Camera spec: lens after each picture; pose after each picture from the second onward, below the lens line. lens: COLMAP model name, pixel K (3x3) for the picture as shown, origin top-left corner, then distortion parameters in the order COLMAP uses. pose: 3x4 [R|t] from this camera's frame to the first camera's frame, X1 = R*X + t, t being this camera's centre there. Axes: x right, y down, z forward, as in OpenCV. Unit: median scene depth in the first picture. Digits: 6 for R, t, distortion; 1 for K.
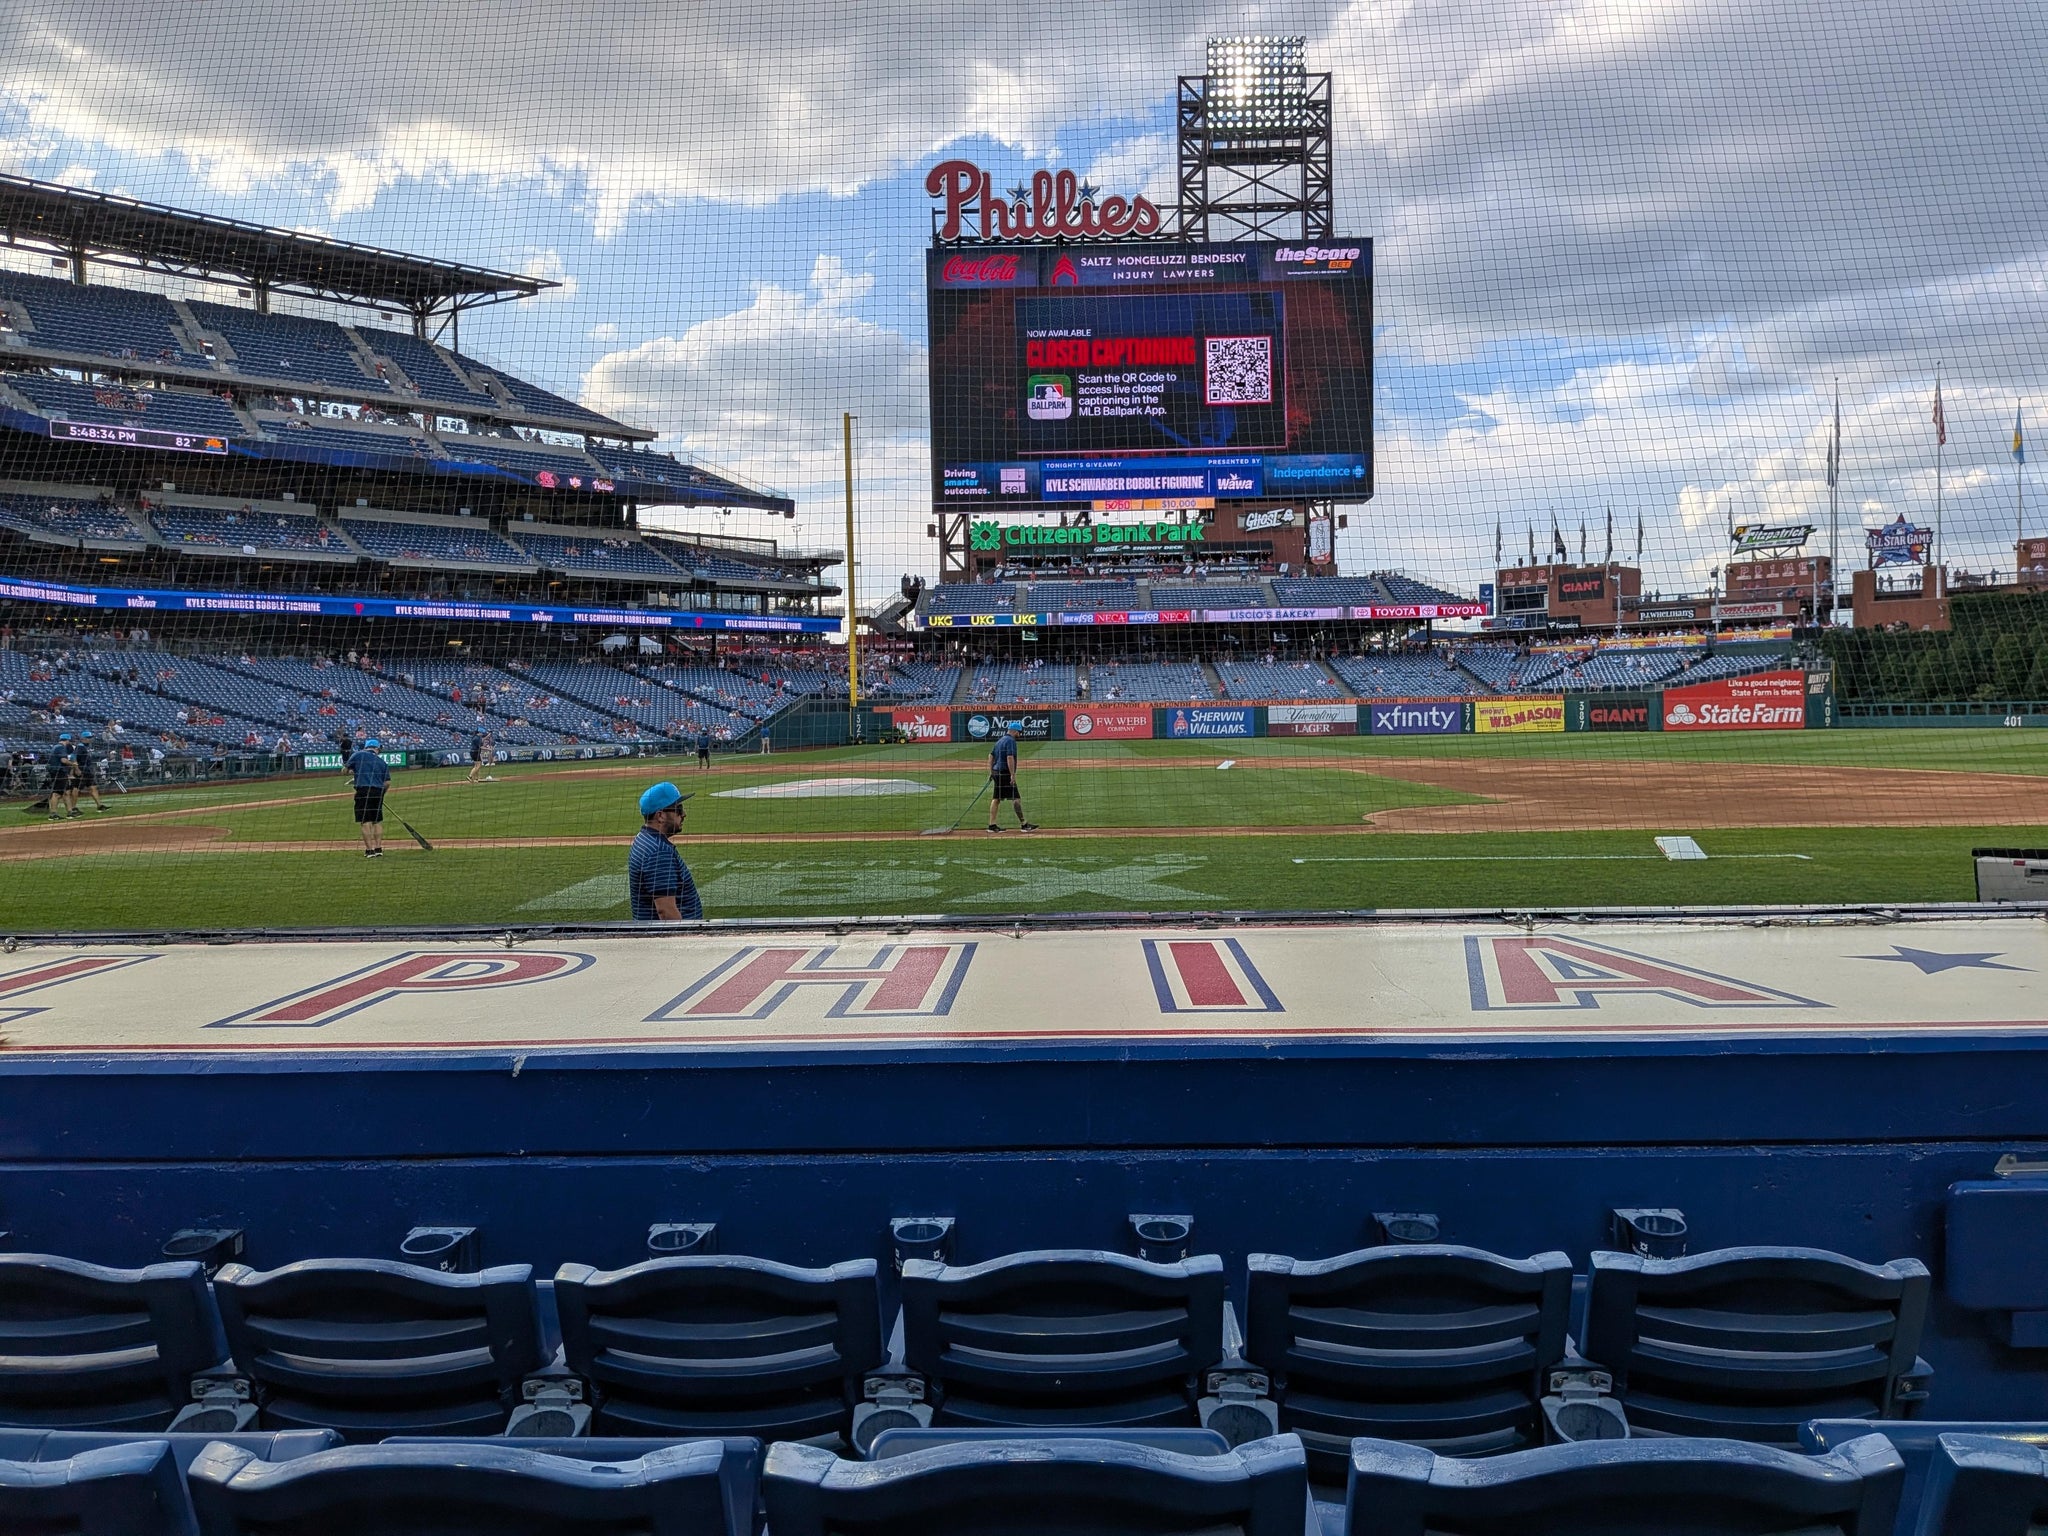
lens RADIAL K [[1461.0, 0, 1051.9], [0, 1461.0, 775.2], [0, 0, 1]] dist [0.094504, -0.178538]
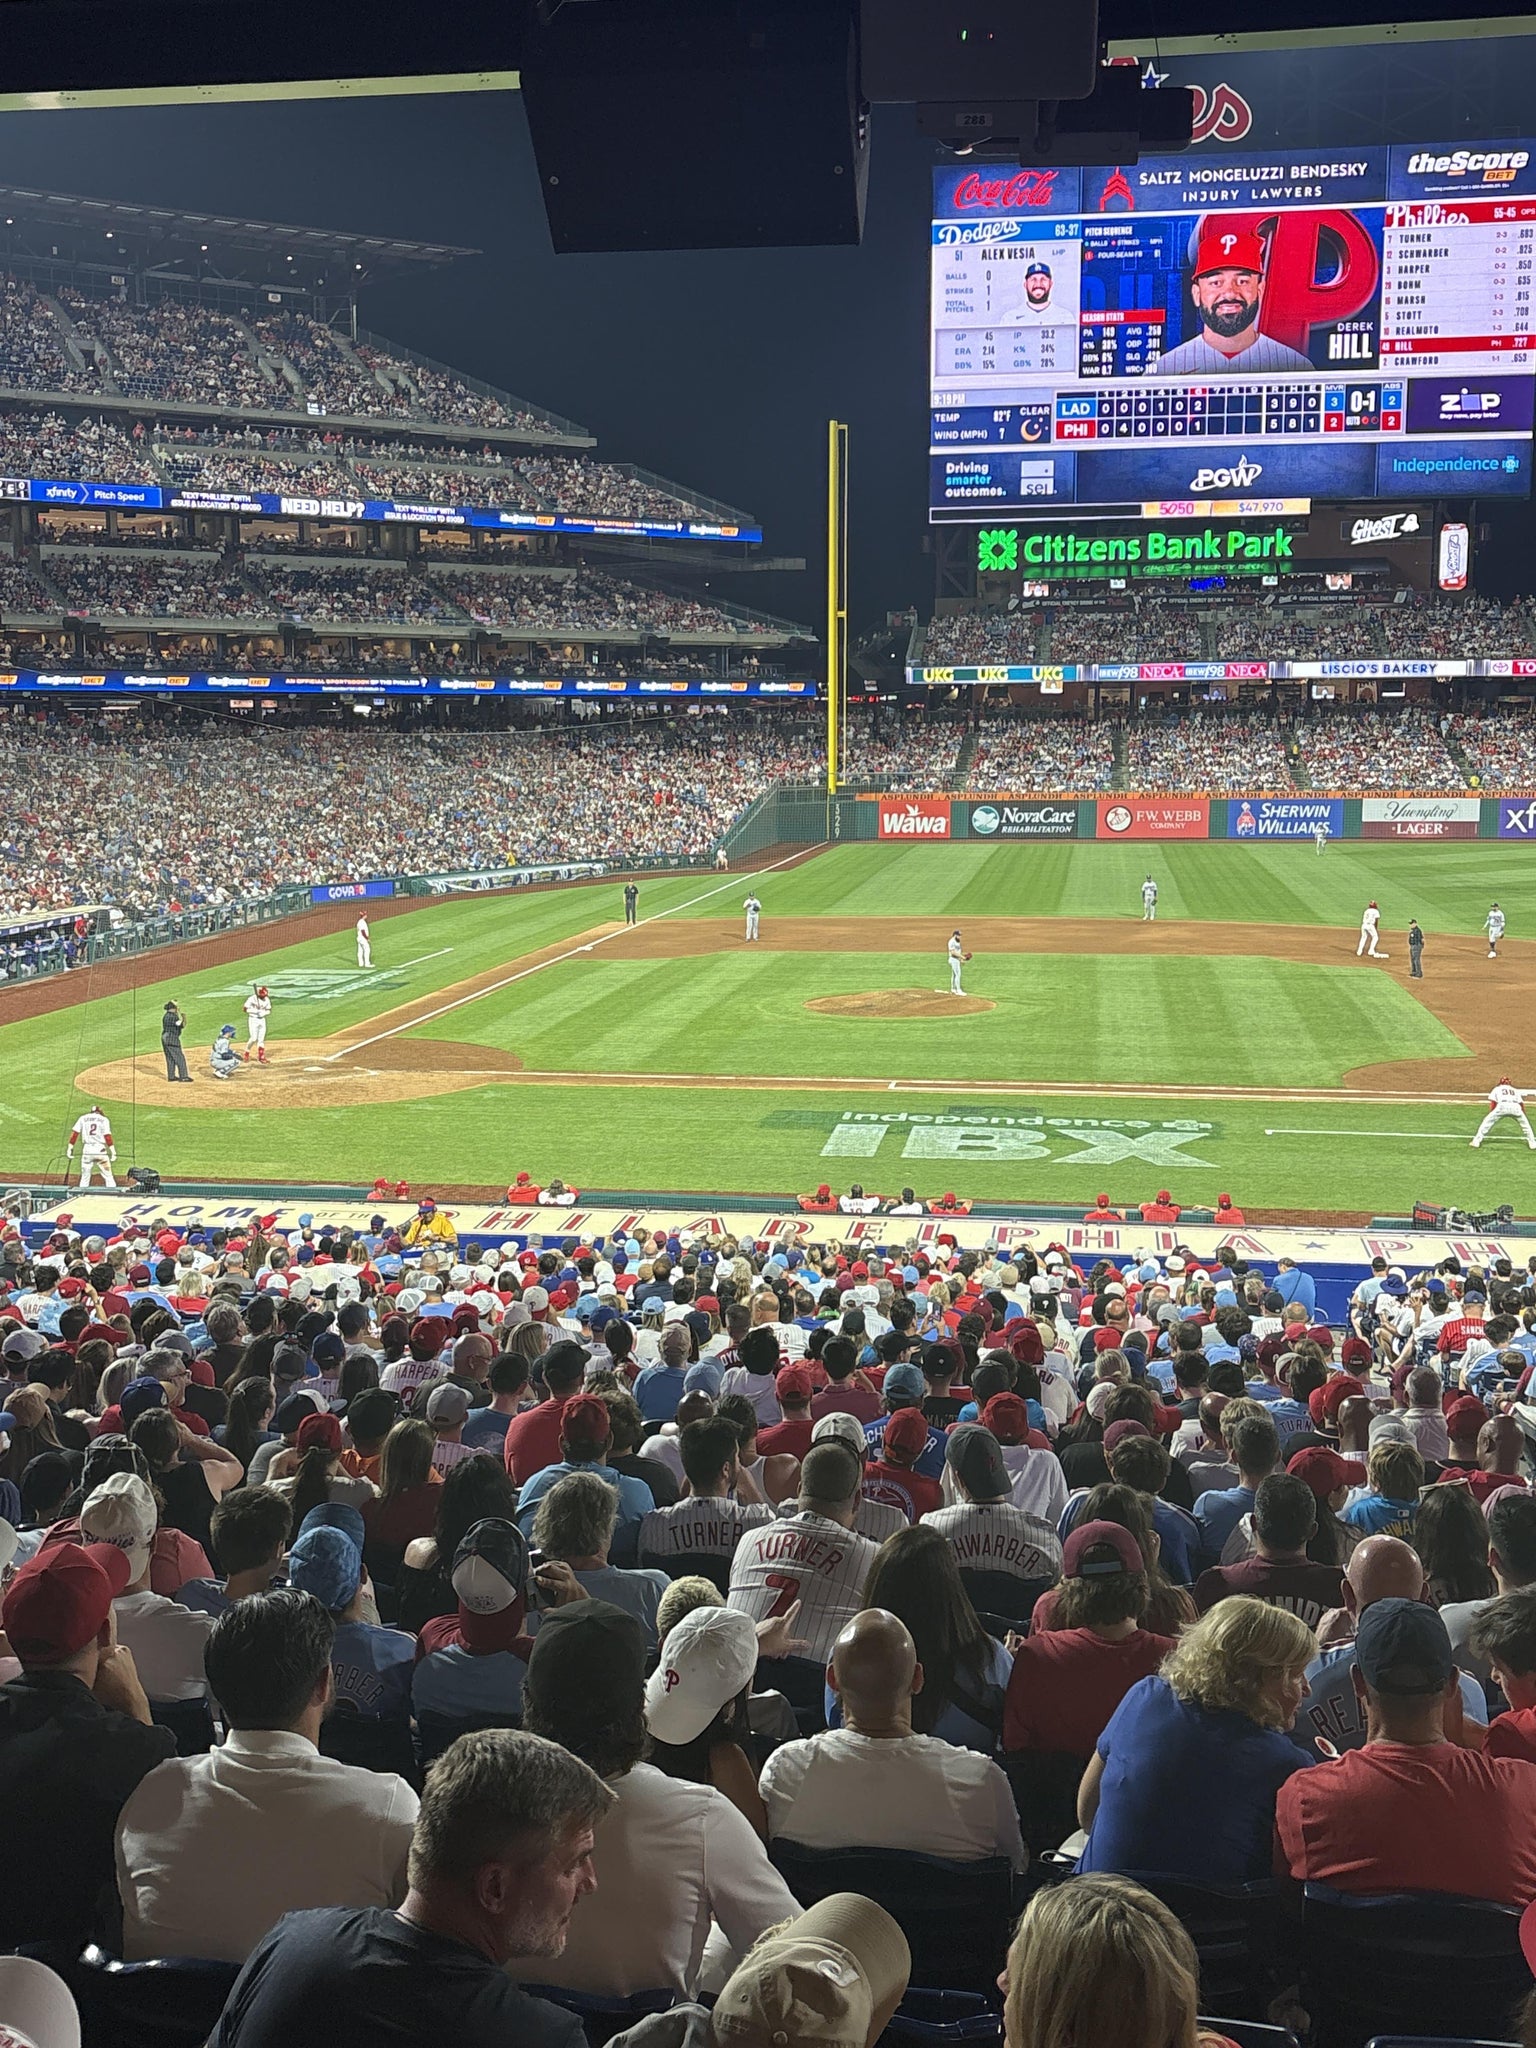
lens RADIAL K [[2202.1, 0, 739.5], [0, 2202.1, 1052.0], [0, 0, 1]] dist [0.176114, -0.582652]
pose [[0.989767, 0.032701, -0.138895, -0.009399], [-0.016421, 0.993023, 0.116775, -0.038037], [0.141745, -0.113300, 0.983398, -0.187541]]
